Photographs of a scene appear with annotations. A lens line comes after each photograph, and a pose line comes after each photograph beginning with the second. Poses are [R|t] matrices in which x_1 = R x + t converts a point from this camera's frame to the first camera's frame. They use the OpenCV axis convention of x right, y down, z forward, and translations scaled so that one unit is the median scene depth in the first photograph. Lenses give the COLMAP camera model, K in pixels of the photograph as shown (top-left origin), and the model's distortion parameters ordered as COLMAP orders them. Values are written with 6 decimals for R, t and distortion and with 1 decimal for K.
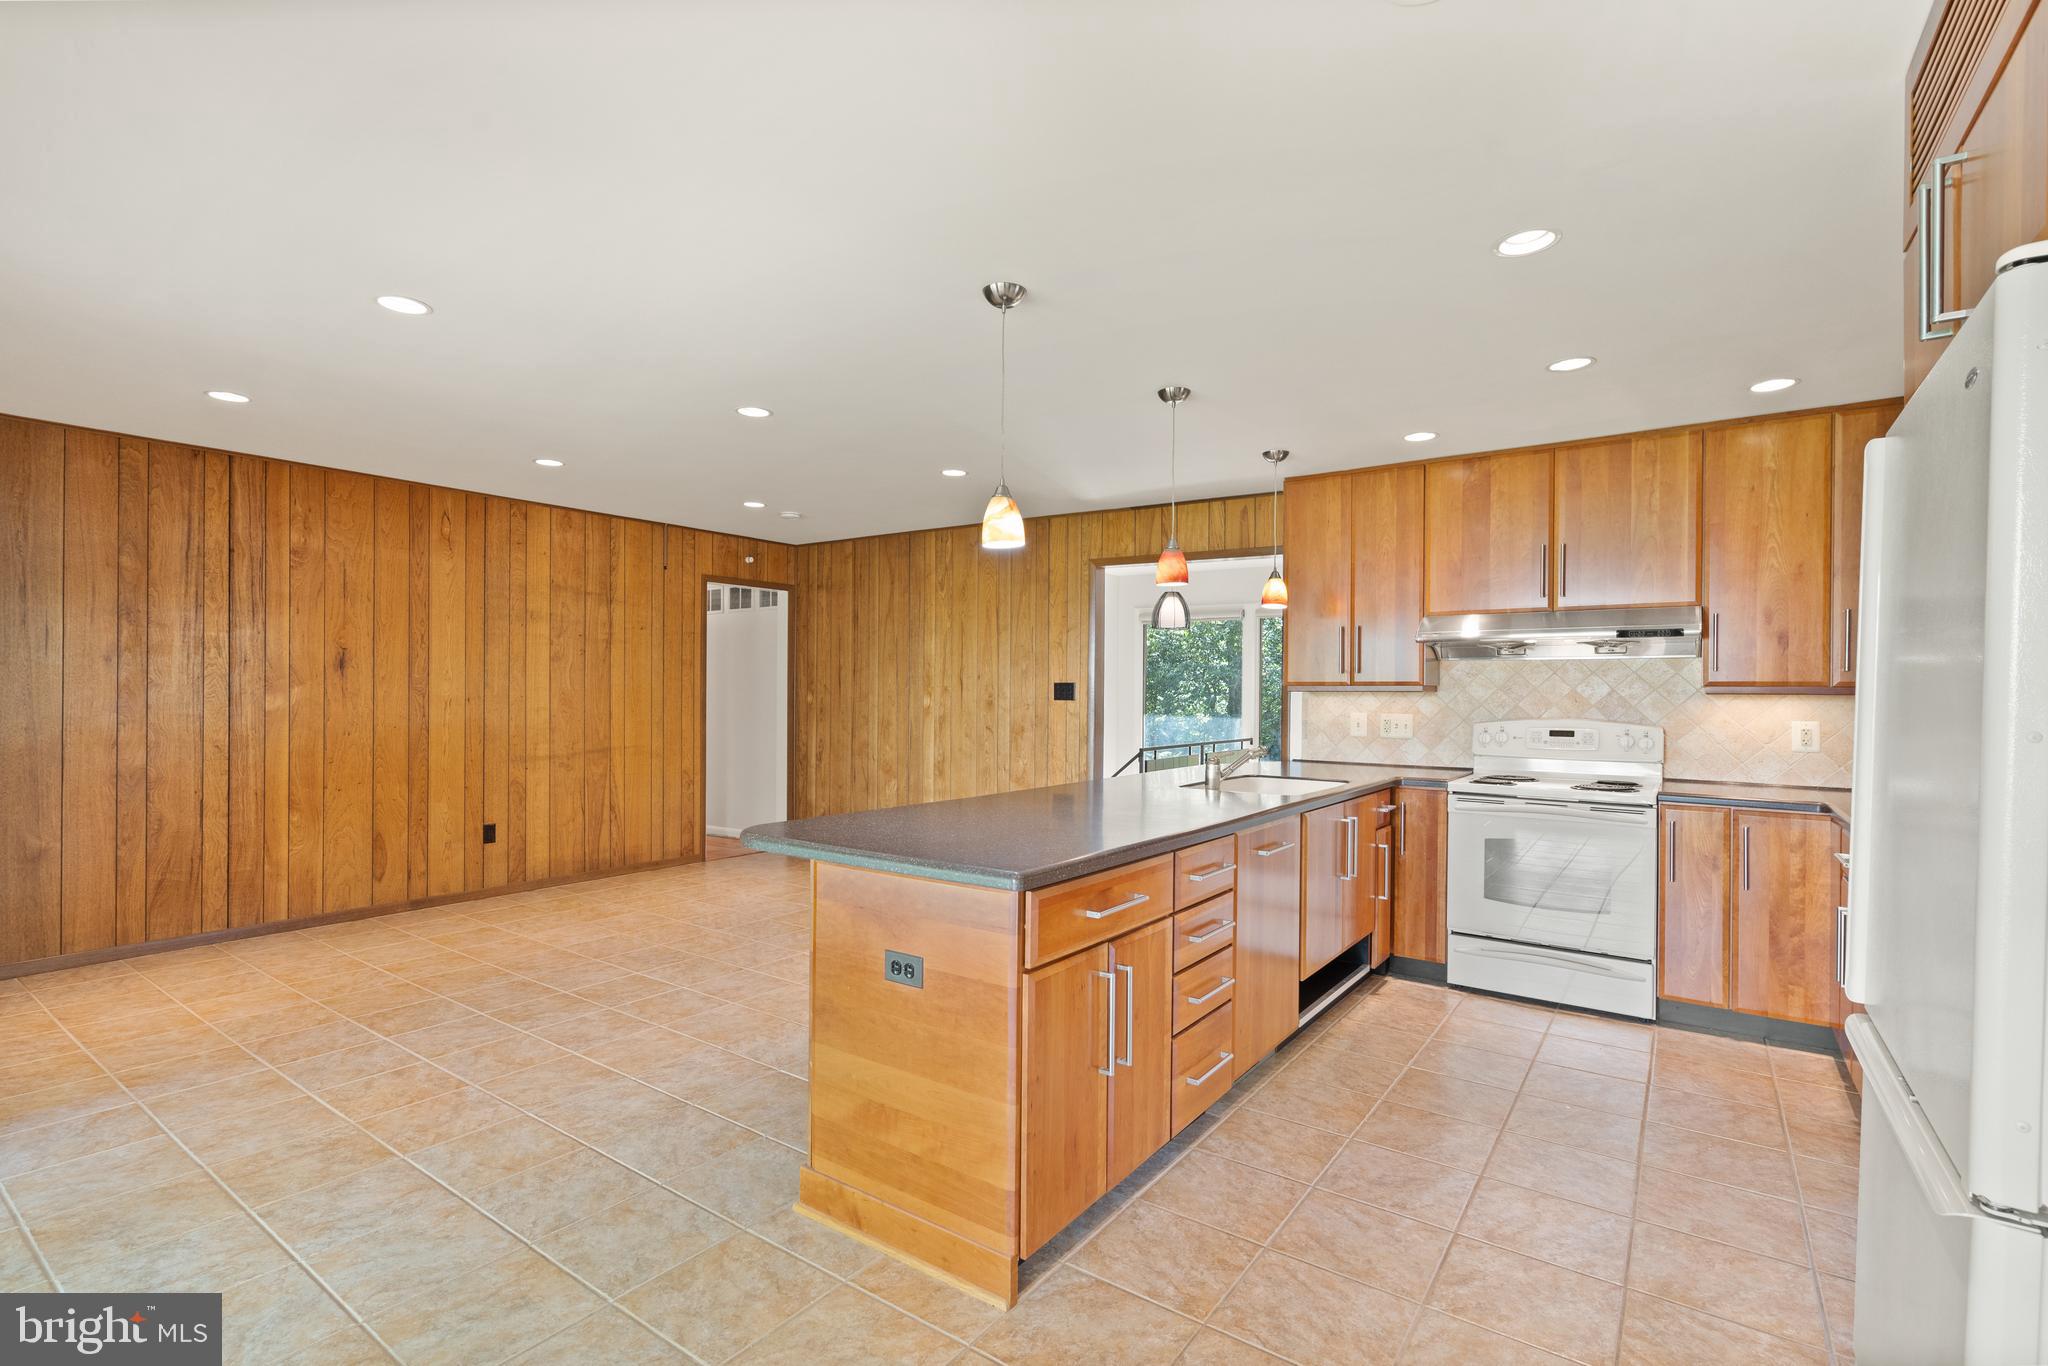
lens RADIAL K [[951.4, 0, 1007.3], [0, 951.4, 691.5], [0, 0, 1]] dist [-0.003194, 0.002954]
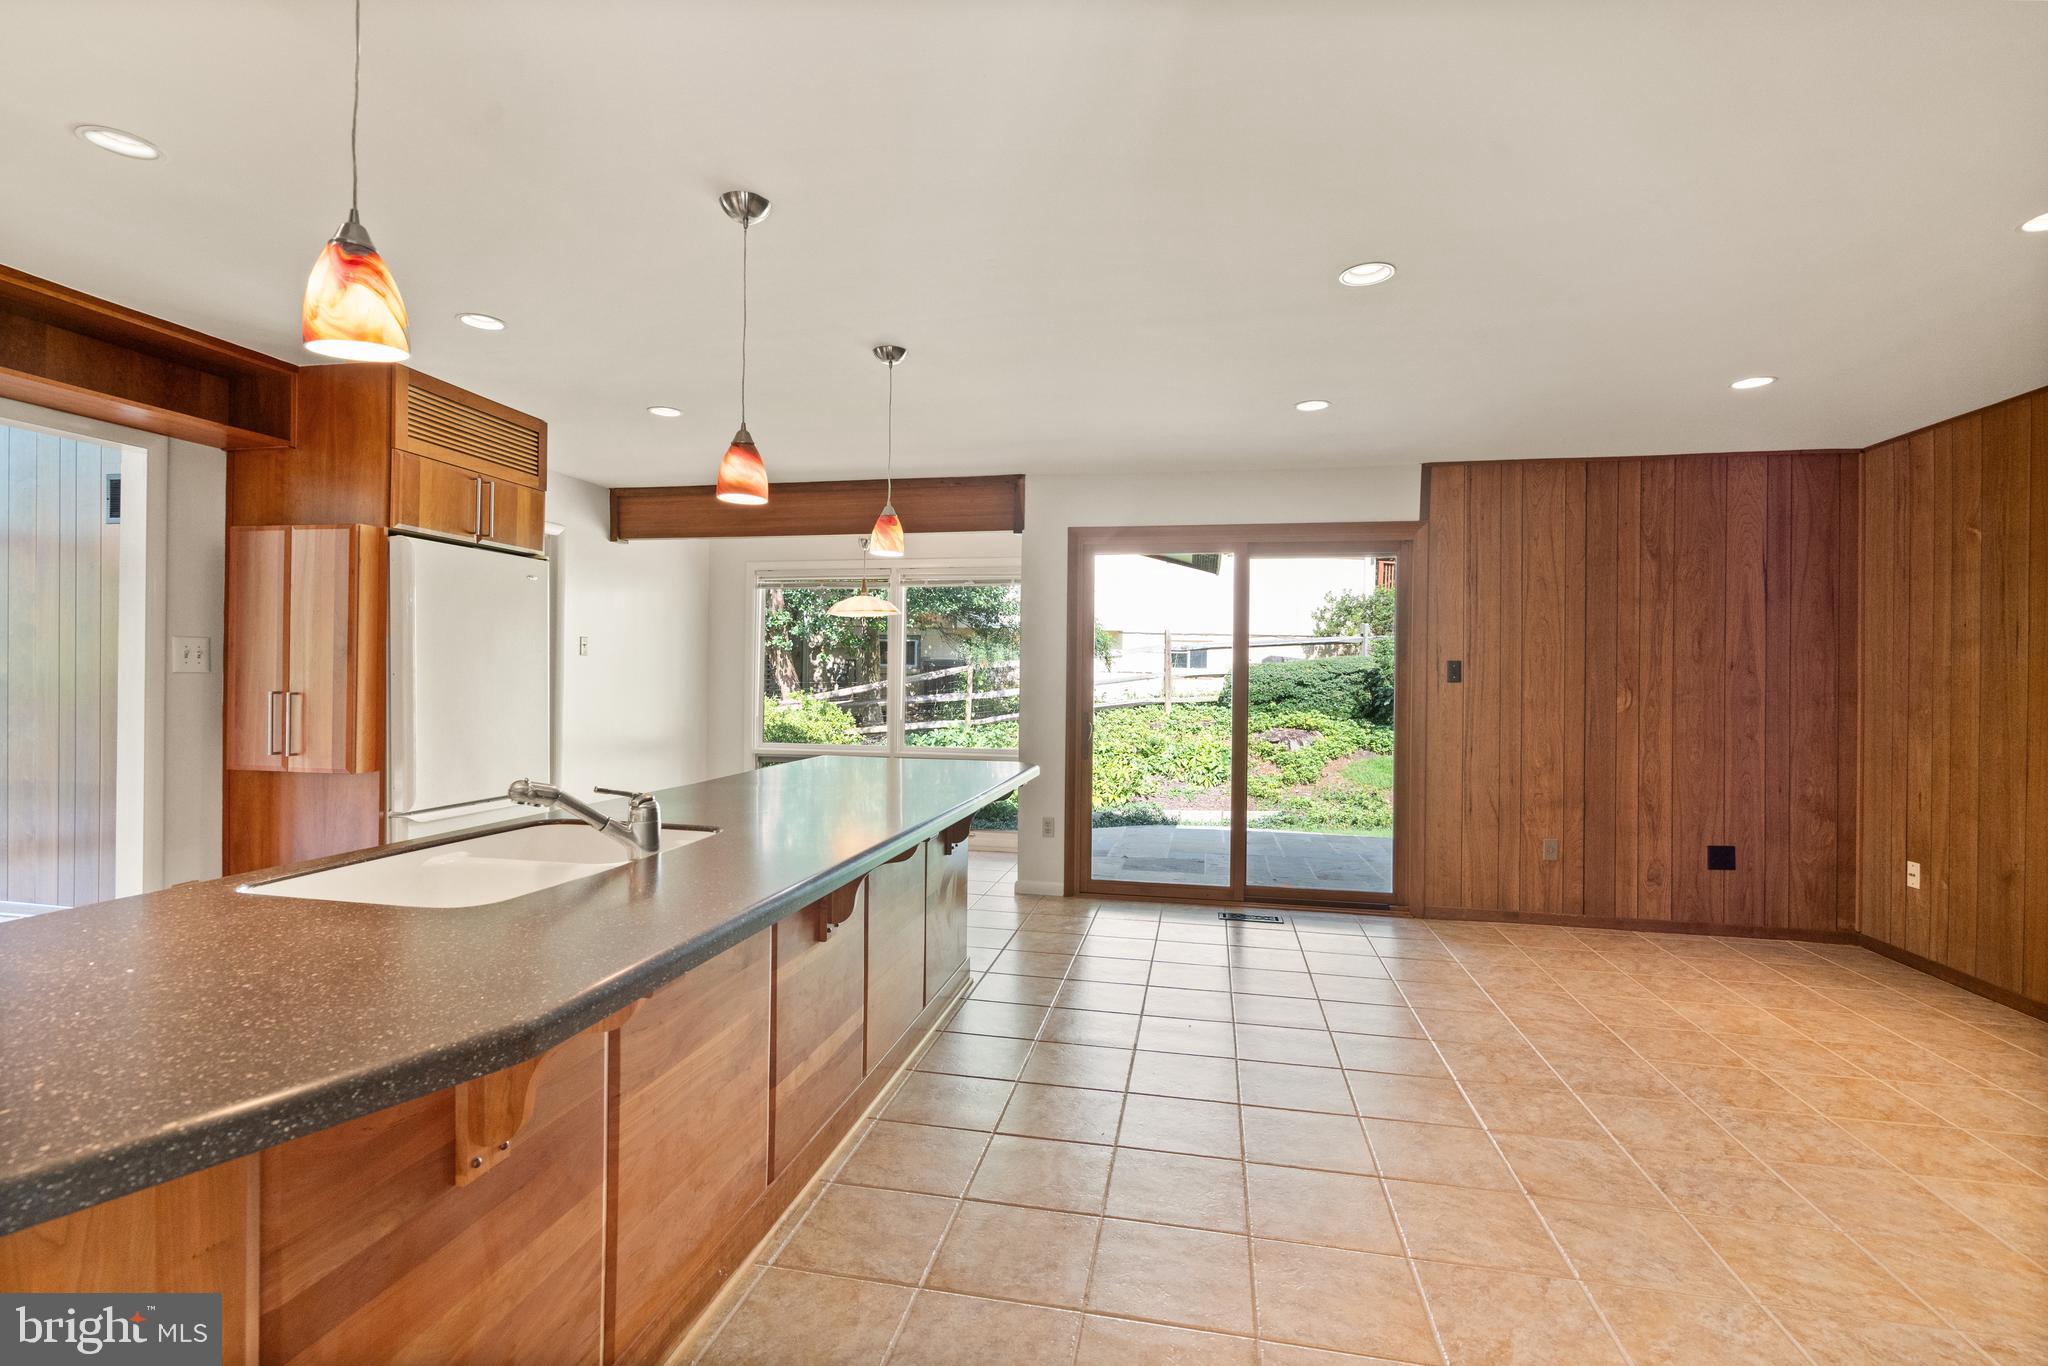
lens RADIAL K [[951.4, 0, 1007.6], [0, 951.4, 679.6], [0, 0, 1]] dist [-0.003194, 0.002954]
pose [[-0.911893, -0.019904, -0.409944, 0.188181], [-0.021438, 0.999770, -0.000854, 0.005080], [0.409867, 0.008010, -0.912110, 1.161466]]
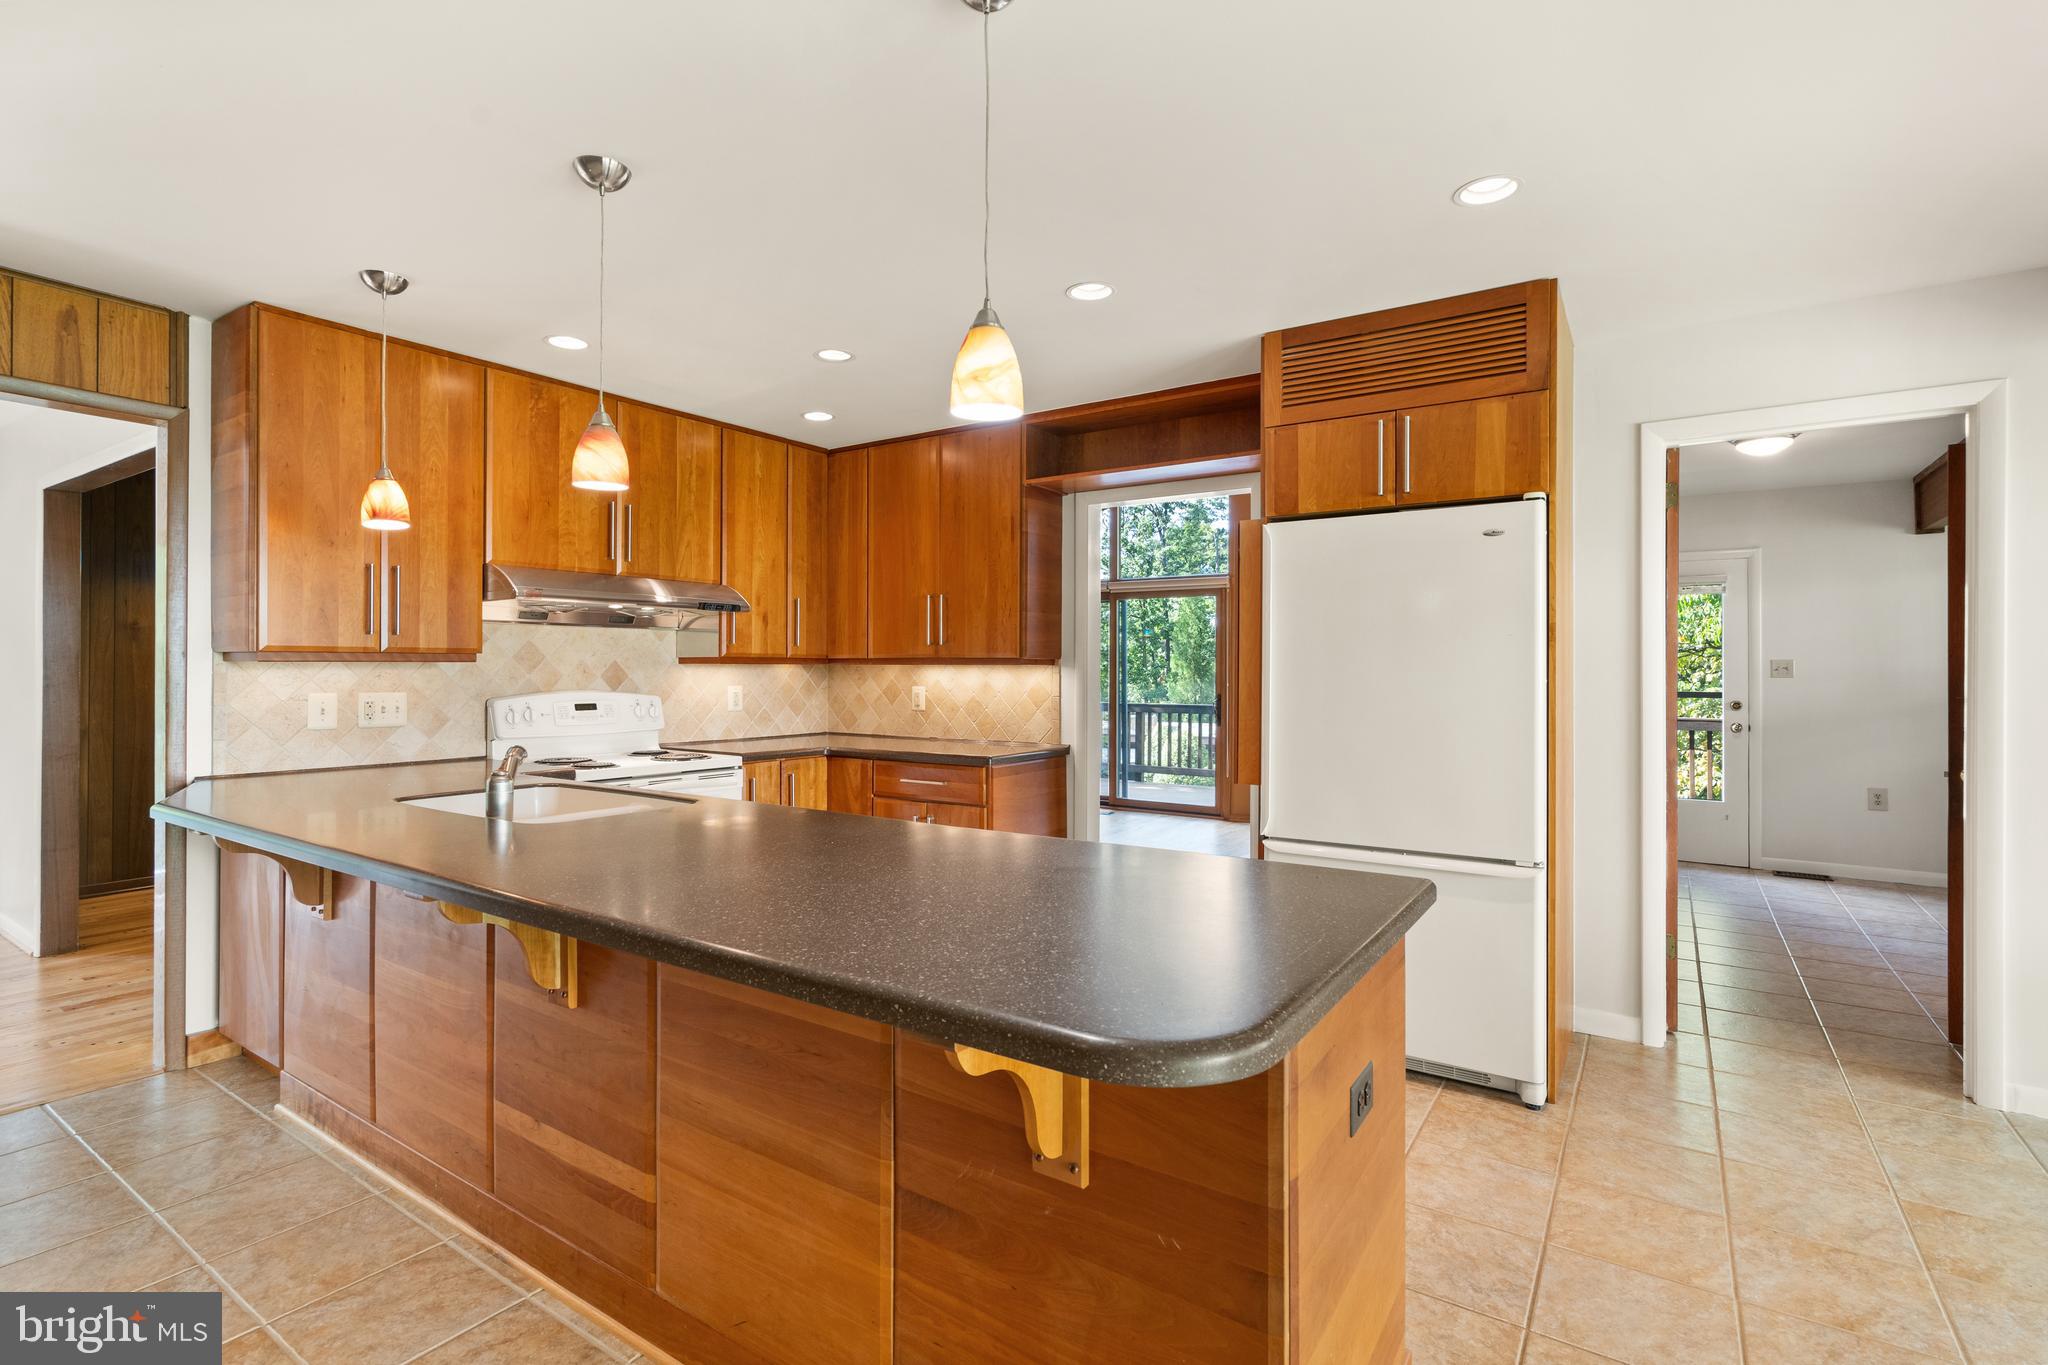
lens RADIAL K [[951.4, 0, 1017.1], [0, 951.4, 670.7], [0, 0, 1]] dist [-0.003194, 0.002954]
pose [[-0.037787, -0.010773, 0.999228, -0.309733], [-0.002276, 0.999940, 0.010695, -0.001541], [-0.999283, -0.001870, -0.037809, 0.527292]]
